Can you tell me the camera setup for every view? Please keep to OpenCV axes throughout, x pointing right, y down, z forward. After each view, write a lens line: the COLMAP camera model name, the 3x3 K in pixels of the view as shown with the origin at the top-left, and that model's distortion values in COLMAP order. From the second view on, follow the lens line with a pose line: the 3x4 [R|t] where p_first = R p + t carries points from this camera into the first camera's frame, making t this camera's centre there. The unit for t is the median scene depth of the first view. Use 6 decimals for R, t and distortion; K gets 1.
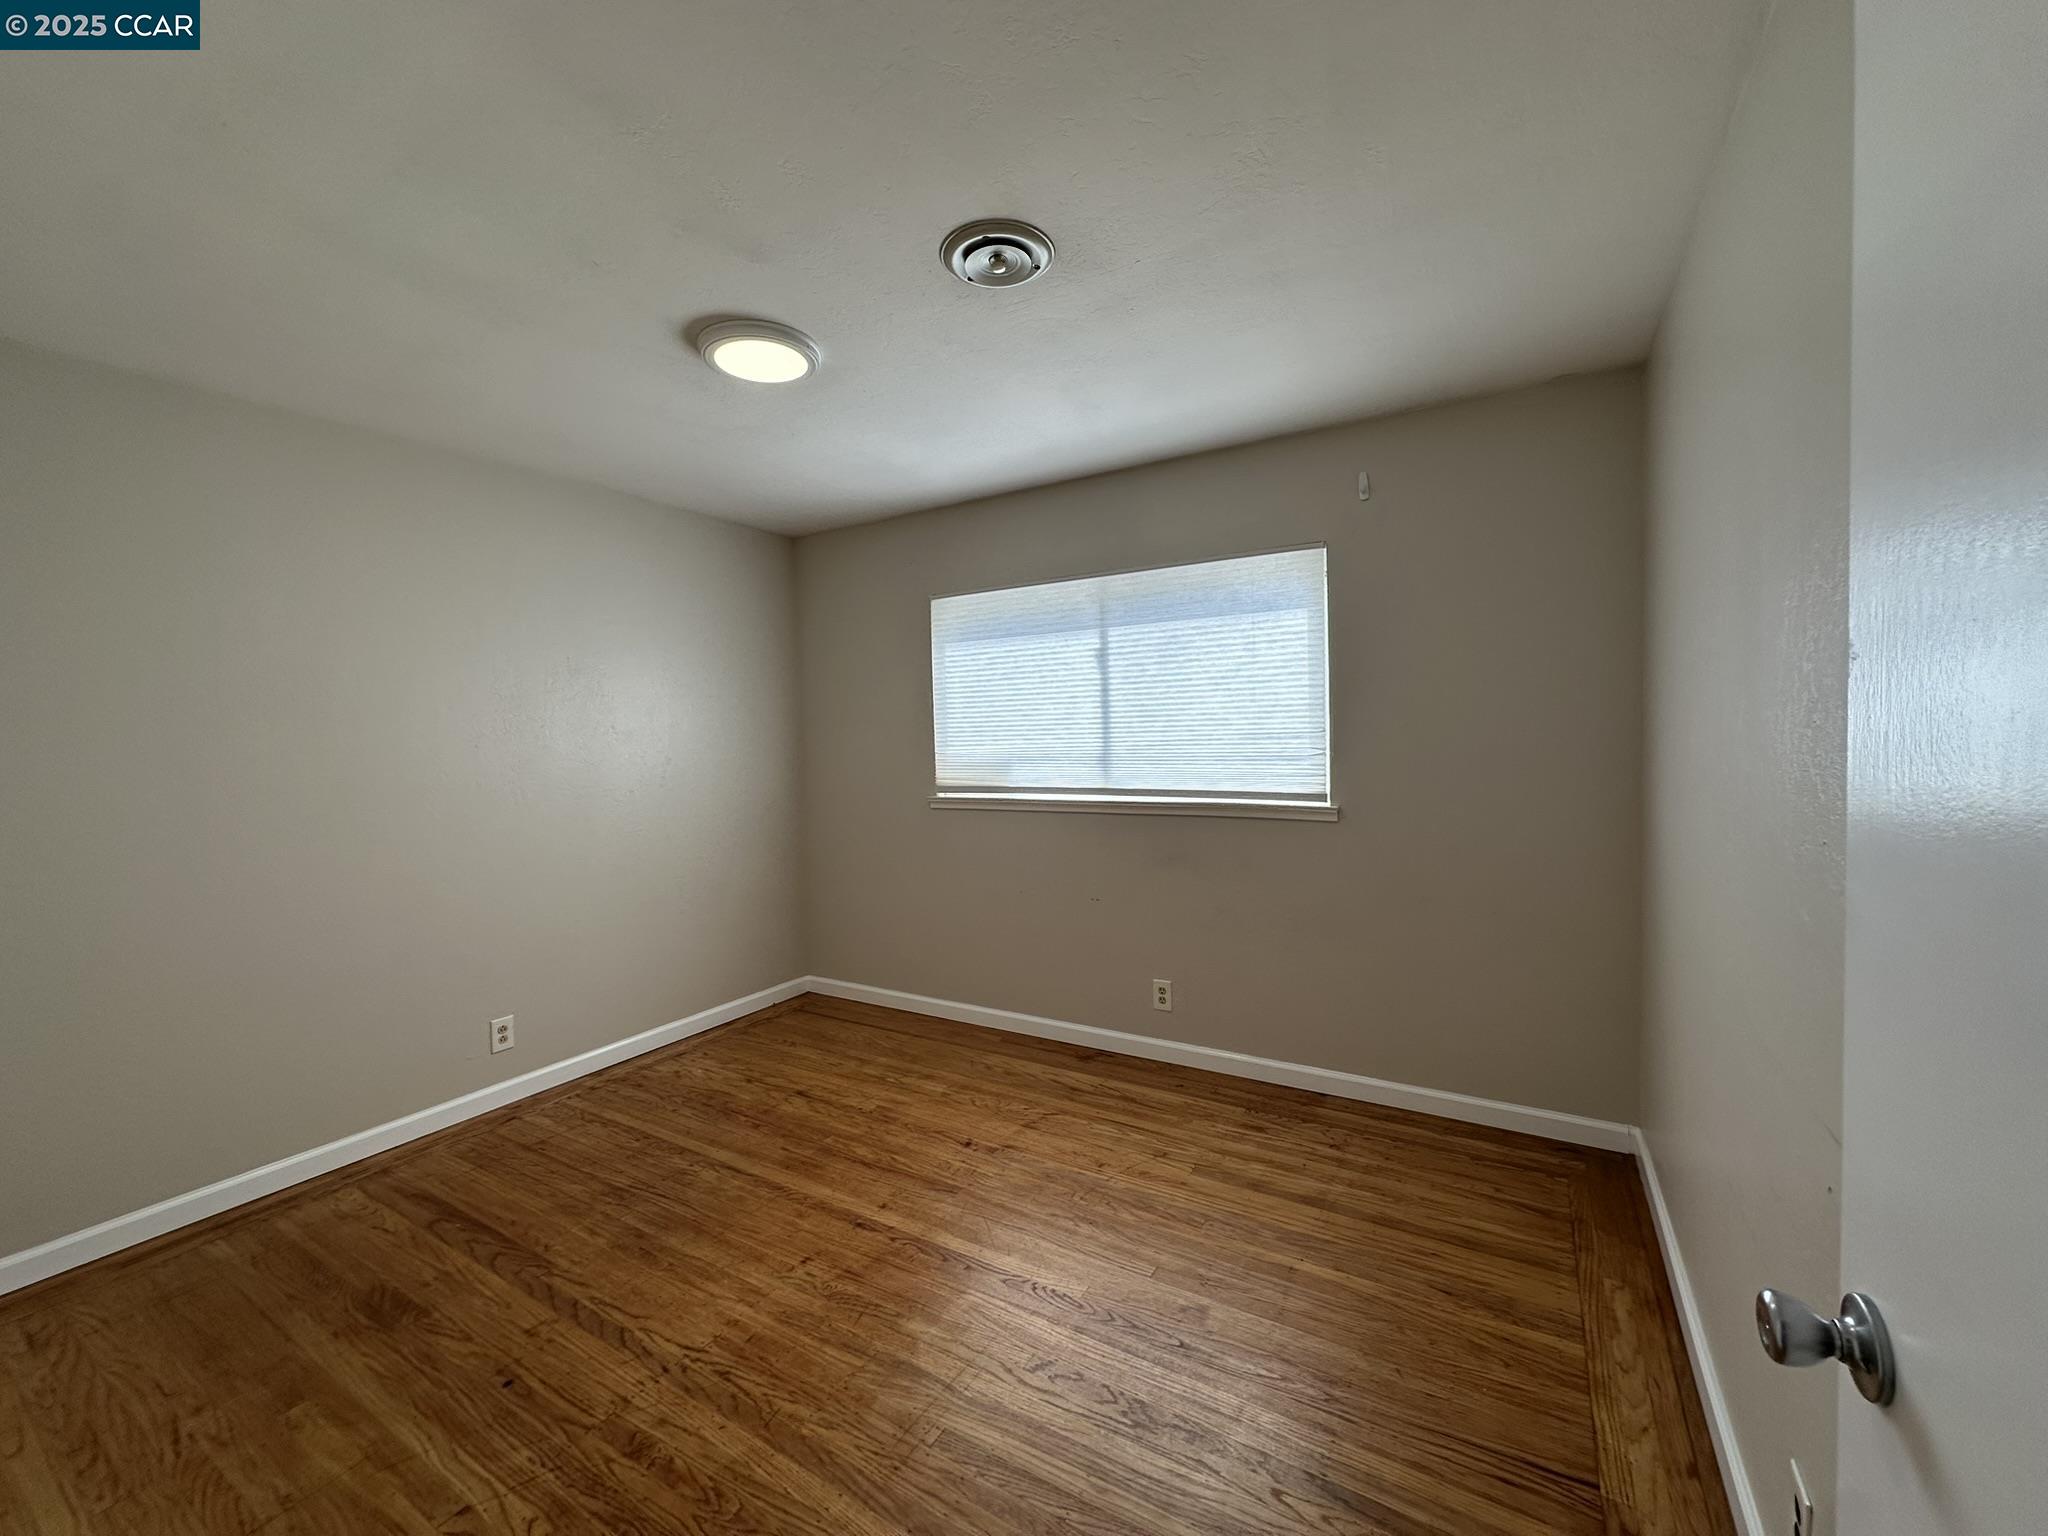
lens RADIAL K [[817.0, 0, 1030.1], [0, 817.0, 765.4], [0, 0, 1]] dist [-0.001422, 0.000835]
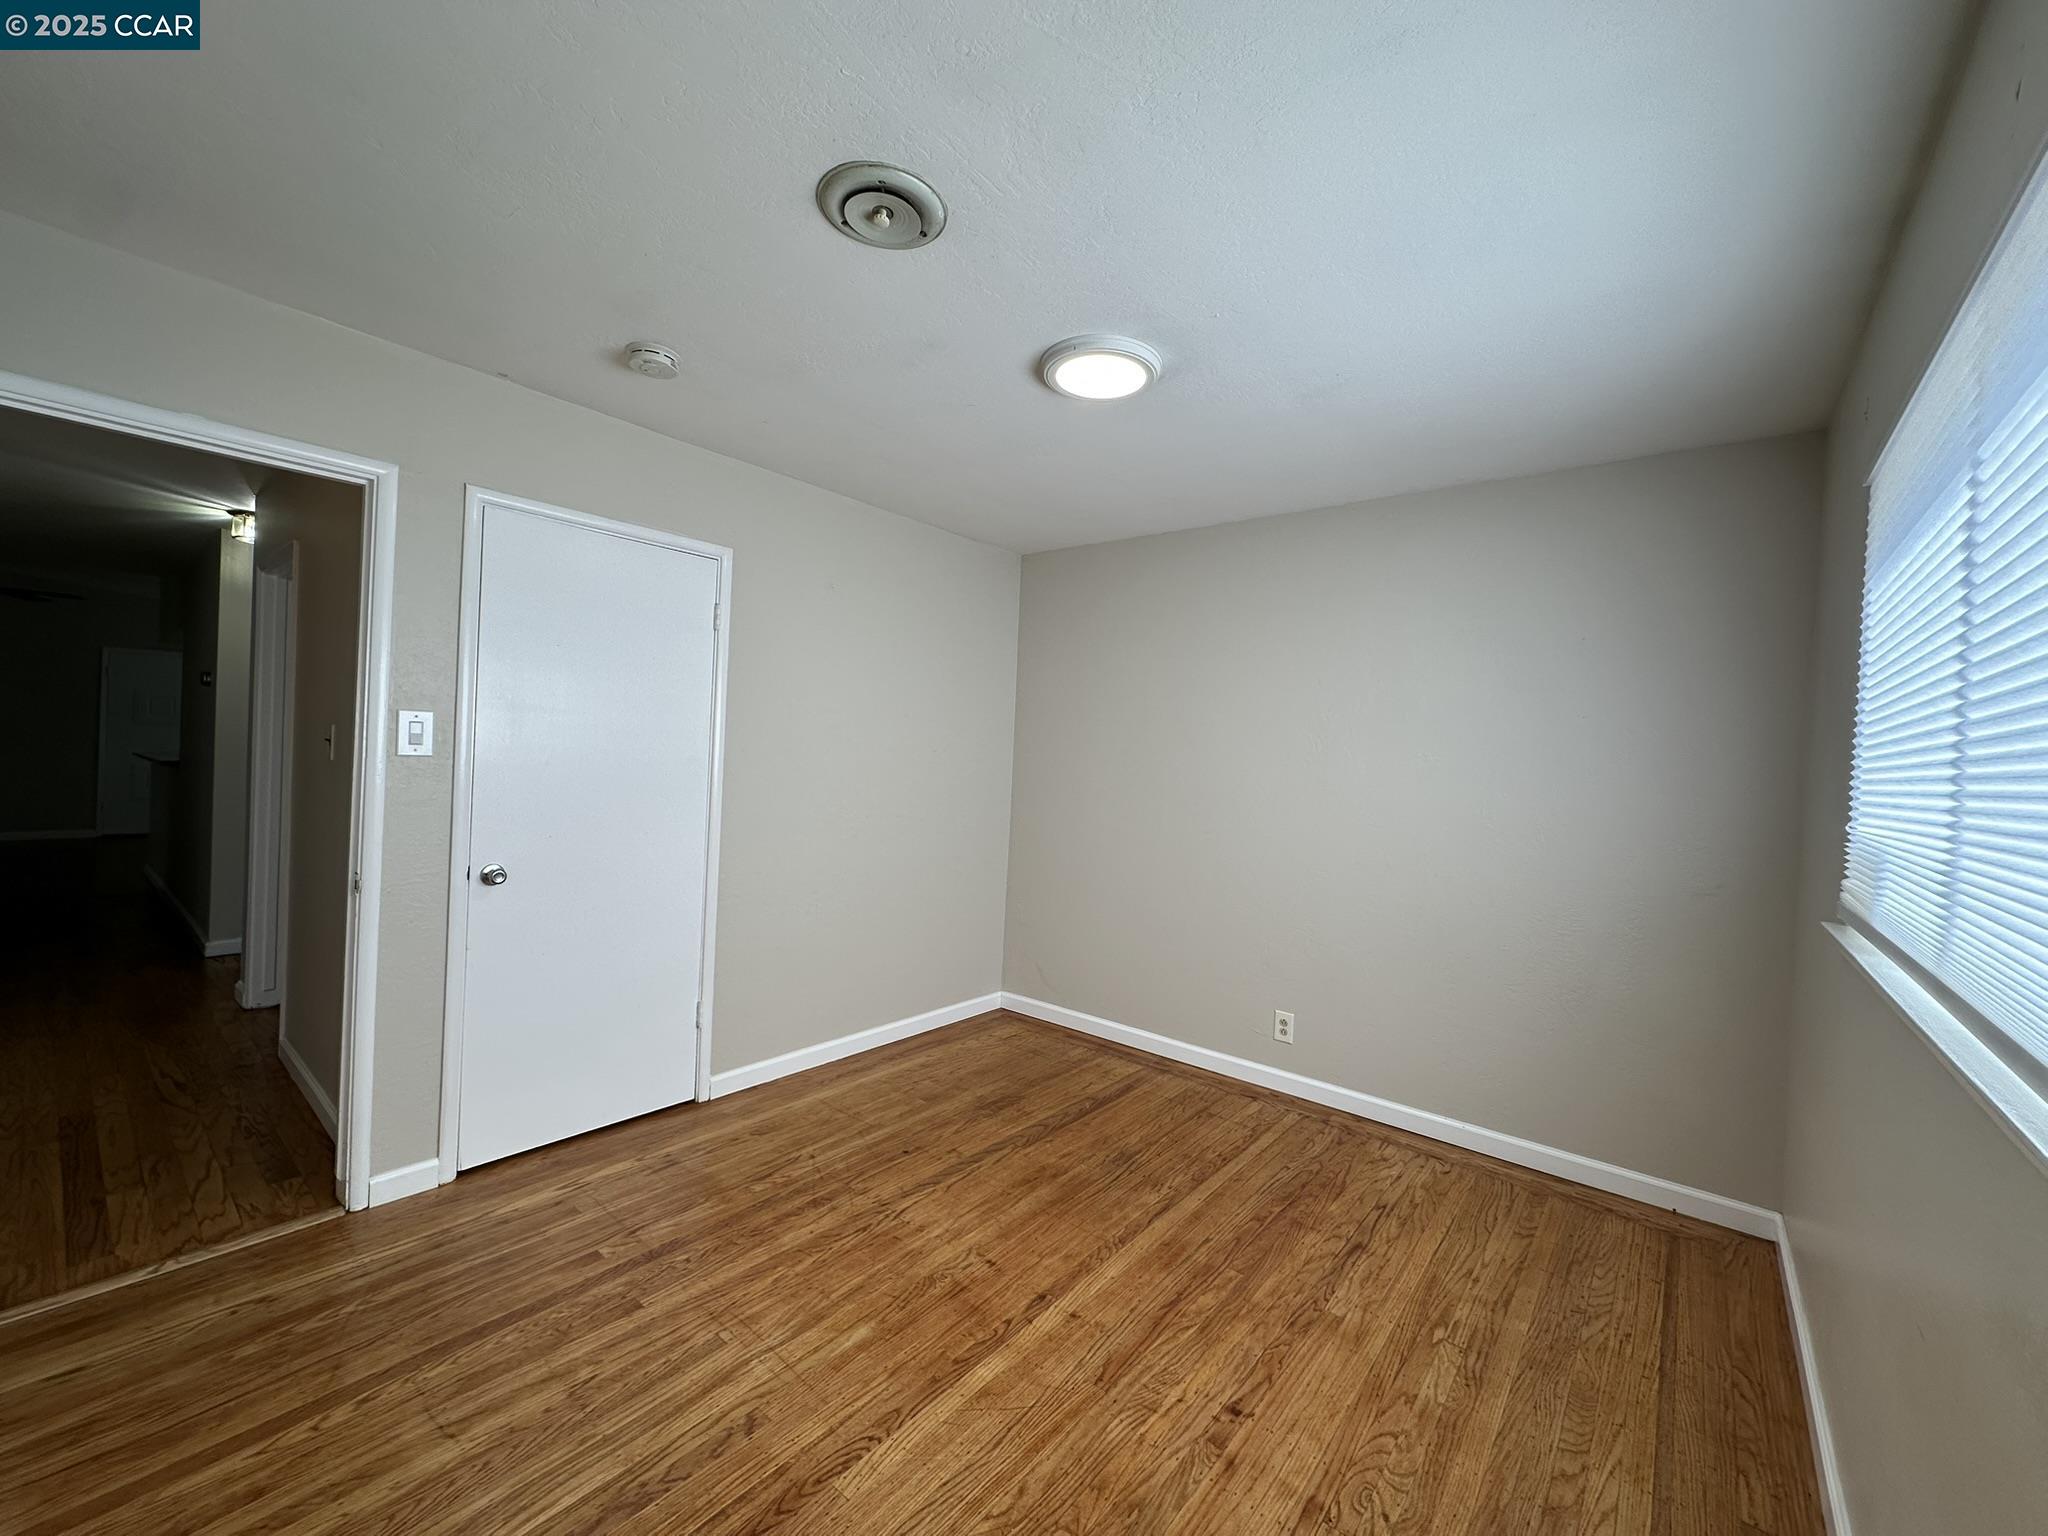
lens RADIAL K [[817.0, 0, 1030.1], [0, 817.0, 765.4], [0, 0, 1]] dist [-0.001422, 0.000835]
pose [[-0.143357, 0.026868, -0.989306, 0.593223], [-0.079450, 0.996093, 0.038565, -0.050214], [0.986477, 0.084129, -0.140662, 0.941629]]
